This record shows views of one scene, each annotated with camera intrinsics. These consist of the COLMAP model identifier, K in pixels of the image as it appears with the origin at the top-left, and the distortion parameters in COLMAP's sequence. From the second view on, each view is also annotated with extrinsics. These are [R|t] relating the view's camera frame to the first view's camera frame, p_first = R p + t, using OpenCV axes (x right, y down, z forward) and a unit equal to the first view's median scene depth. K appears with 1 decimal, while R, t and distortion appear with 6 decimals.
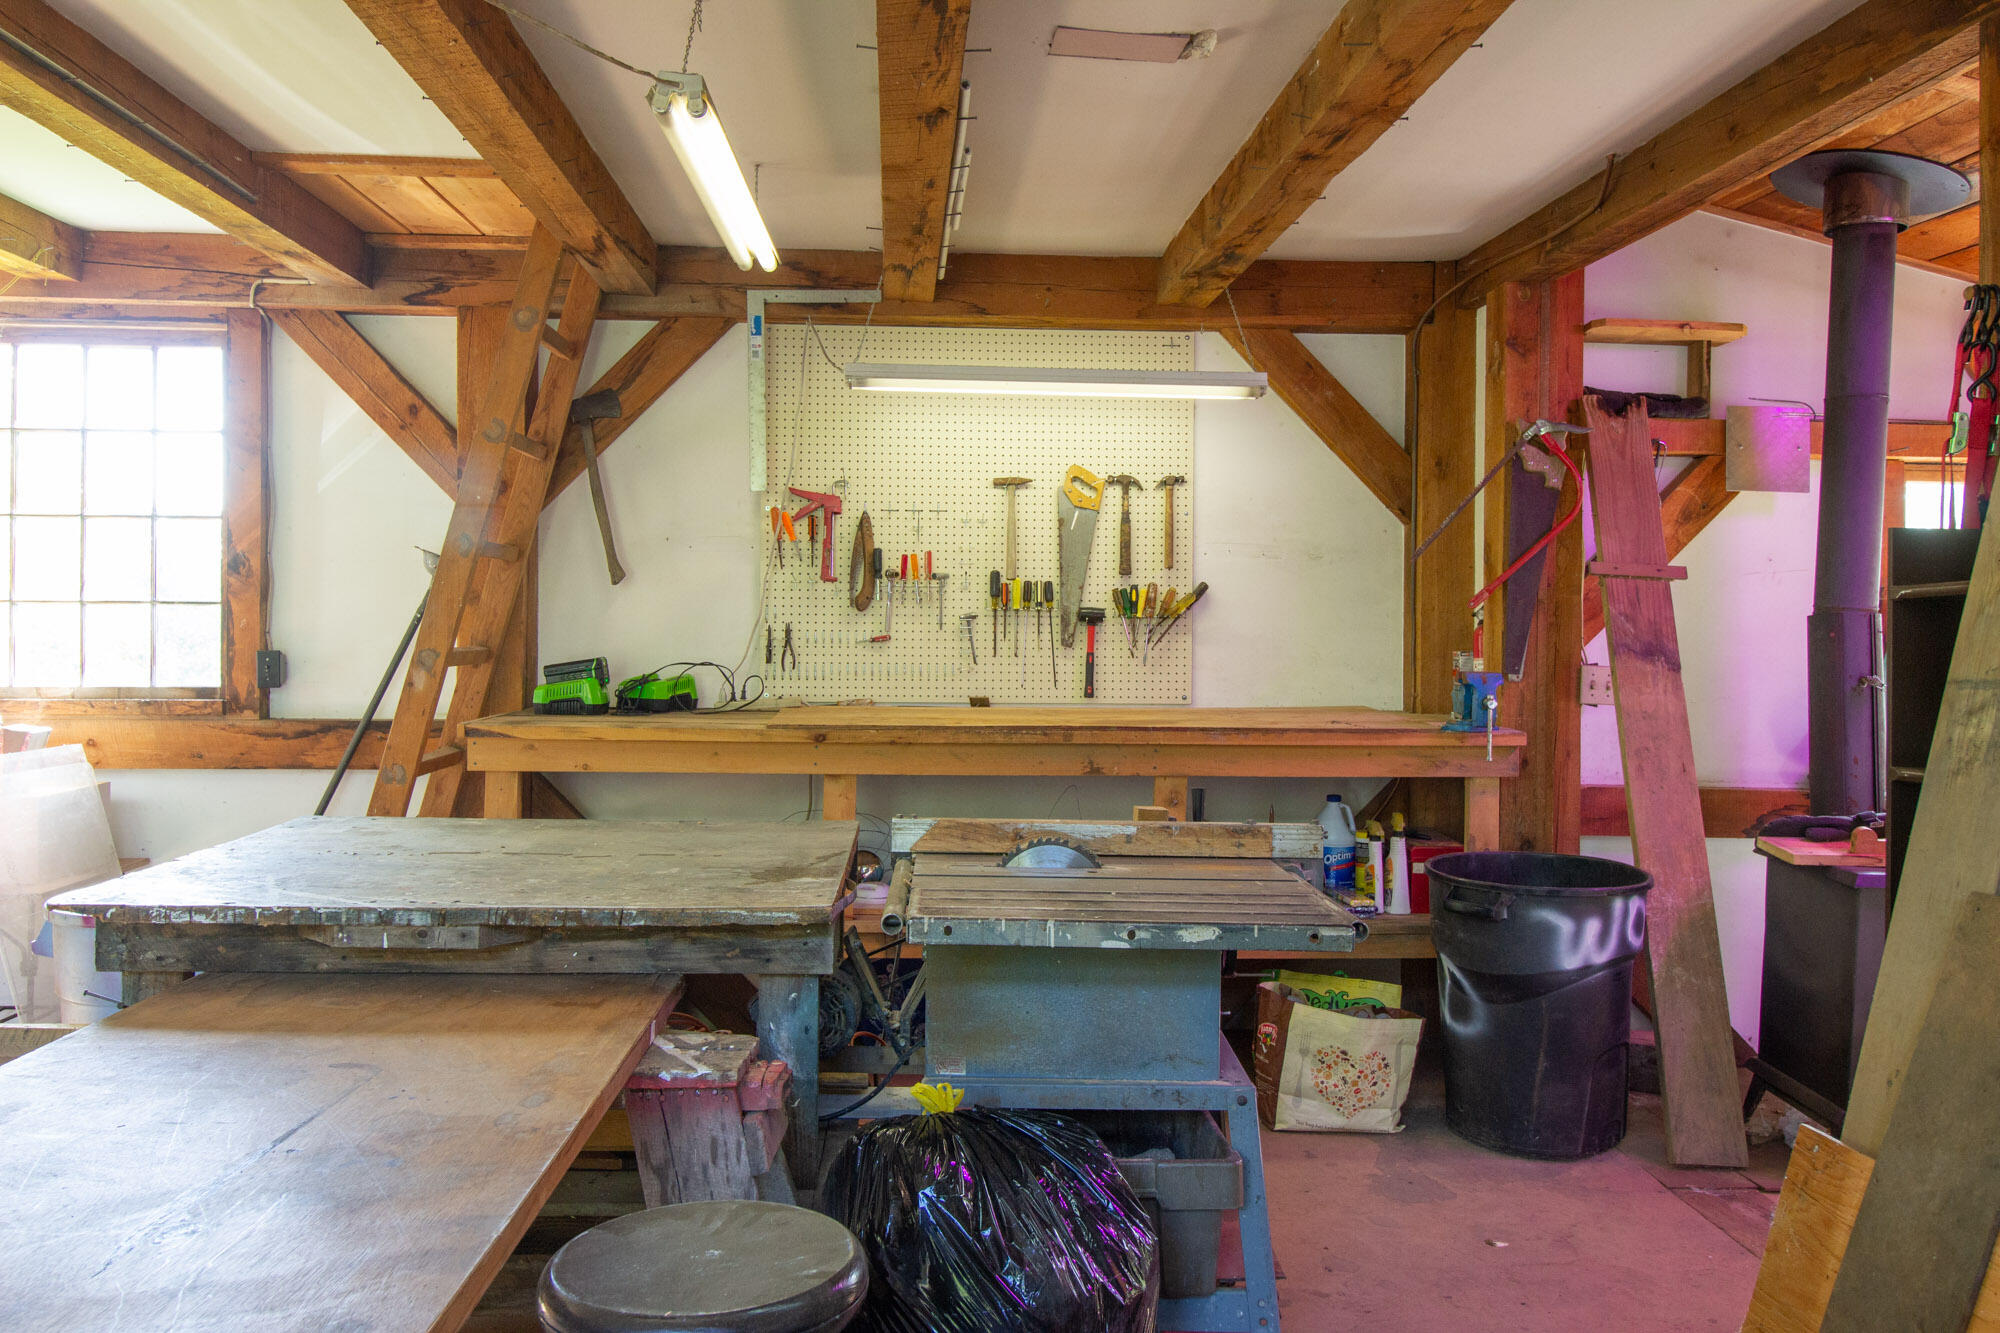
lens RADIAL K [[1556.7, 0, 997.1], [0, 1556.7, 623.2], [0, 0, 1]] dist [0.006393, -0.000449]
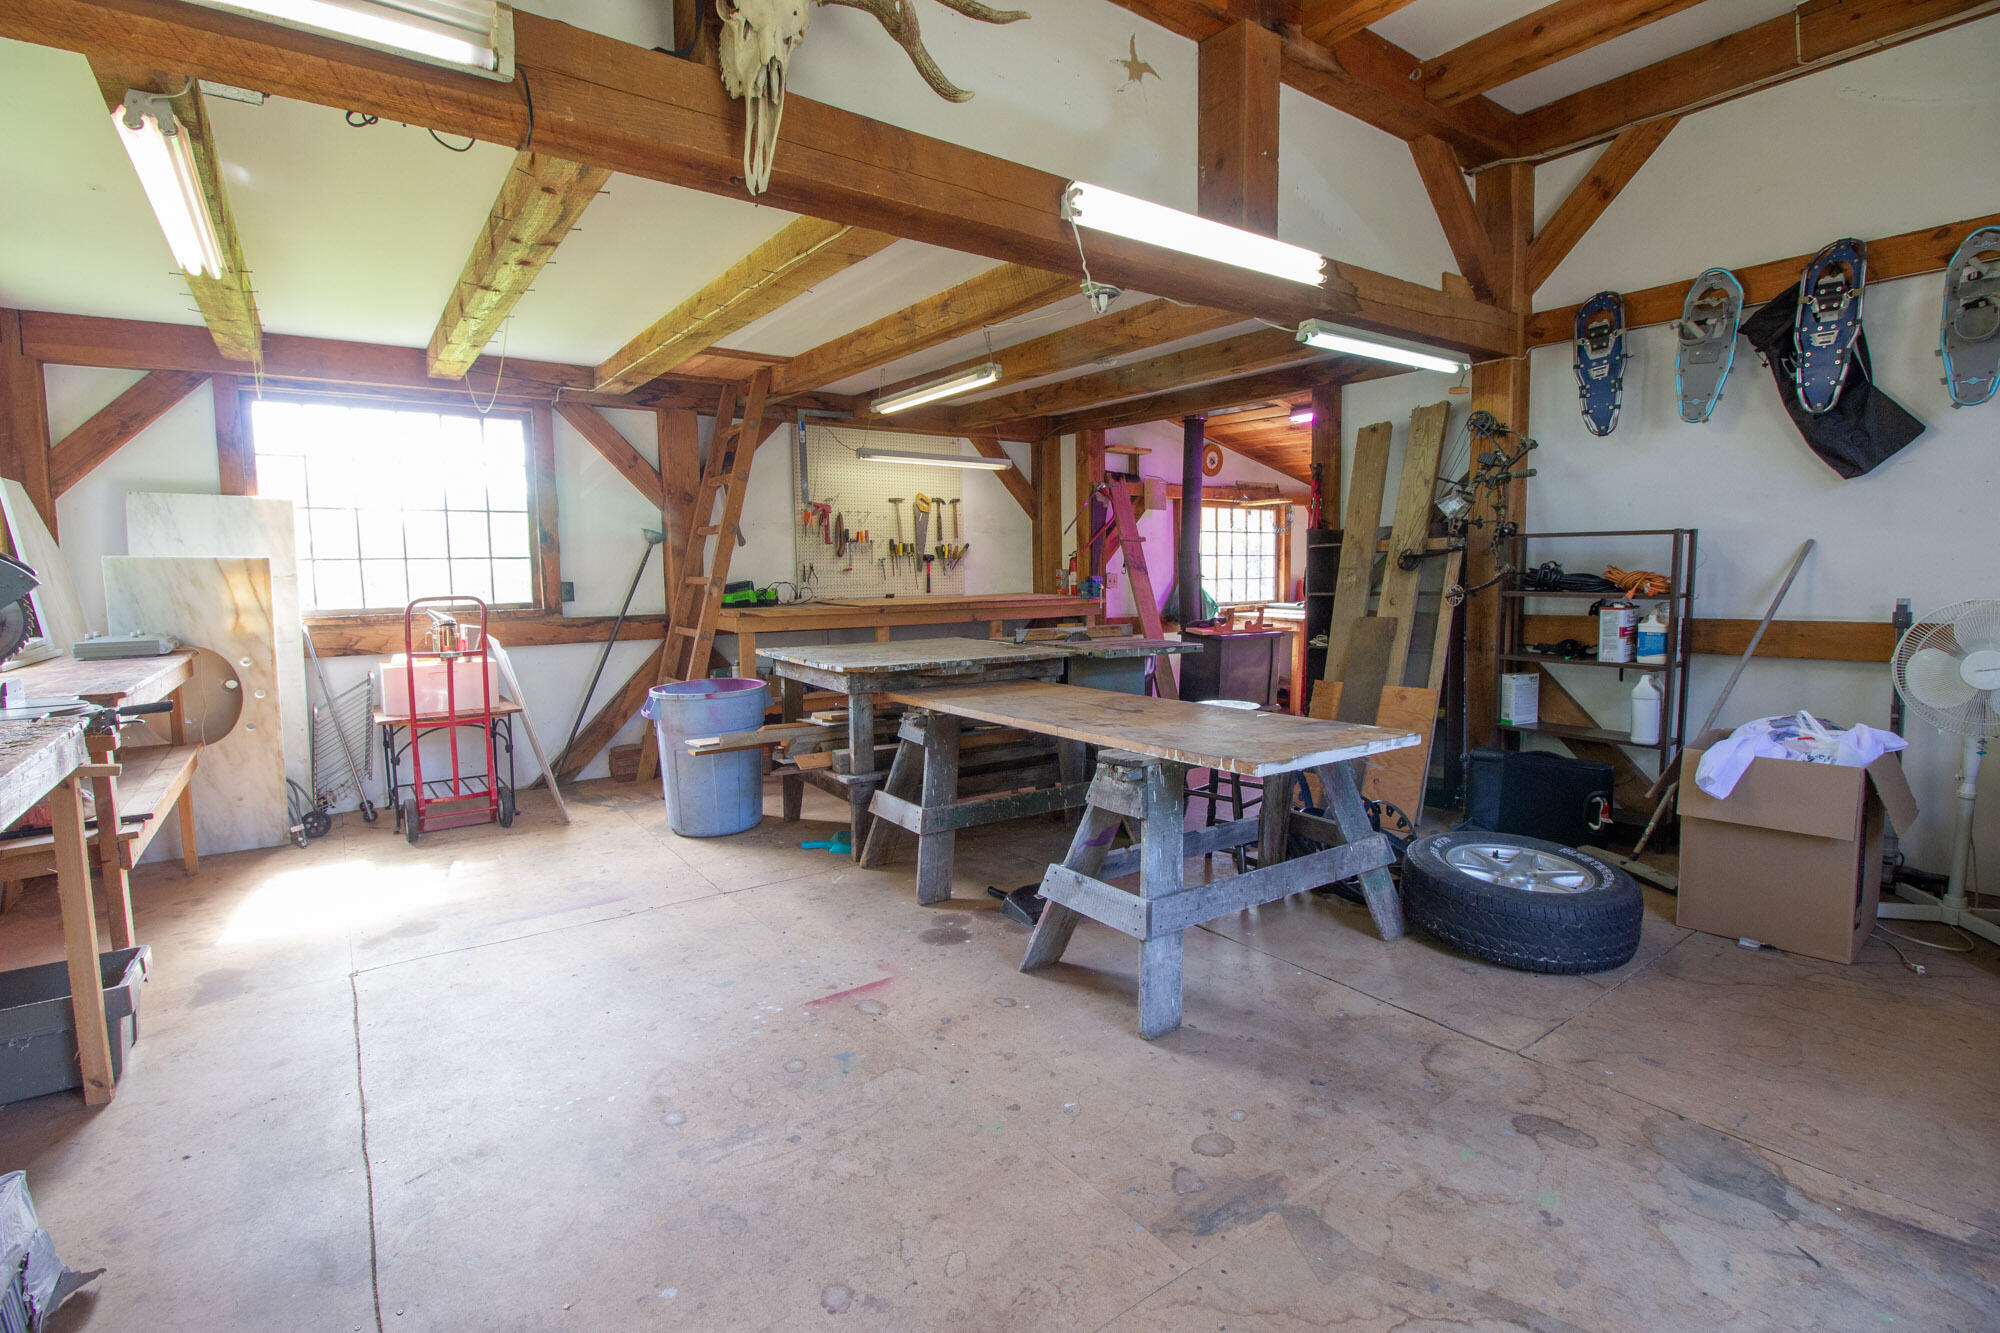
lens RADIAL K [[932.4, 0, 989.9], [0, 932.4, 647.7], [0, 0, 1]] dist [0.001141, -0.012429]
pose [[0.845941, -0.065268, 0.529267, -0.623050], [0.015337, 0.995049, 0.098195, -0.006922], [-0.533056, -0.074950, 0.842754, -0.252317]]
